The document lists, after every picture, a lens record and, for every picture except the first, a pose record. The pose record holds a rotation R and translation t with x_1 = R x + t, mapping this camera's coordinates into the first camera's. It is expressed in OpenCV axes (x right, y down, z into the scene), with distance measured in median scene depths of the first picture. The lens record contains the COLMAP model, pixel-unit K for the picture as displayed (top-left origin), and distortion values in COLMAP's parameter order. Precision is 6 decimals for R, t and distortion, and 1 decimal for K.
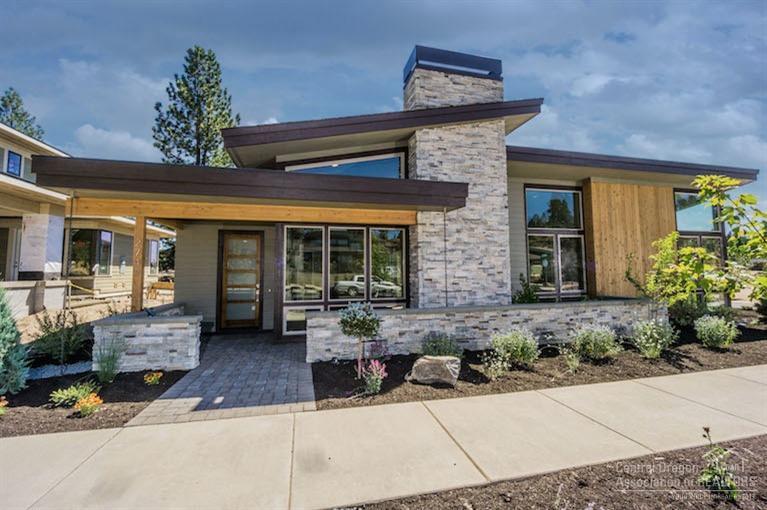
lens RADIAL K [[345.1, 0, 385.7], [0, 345.1, 248.8], [0, 0, 1]] dist [0.001591, 0.000092]
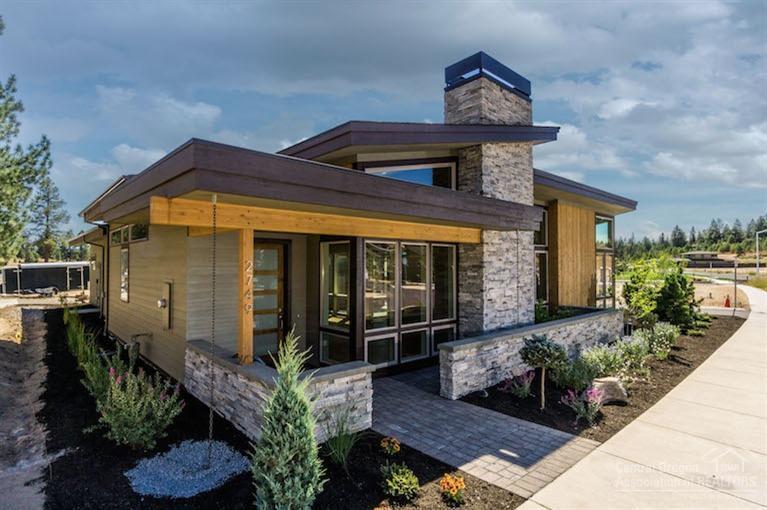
lens RADIAL K [[407.3, 0, 381.7], [0, 407.3, 260.7], [0, 0, 1]] dist [0.005292, 0.001717]
pose [[0.891809, 0.014233, 0.452188, -0.675827], [-0.036520, 0.998508, 0.040597, -0.058053], [-0.450935, -0.052719, 0.890998, 0.107042]]
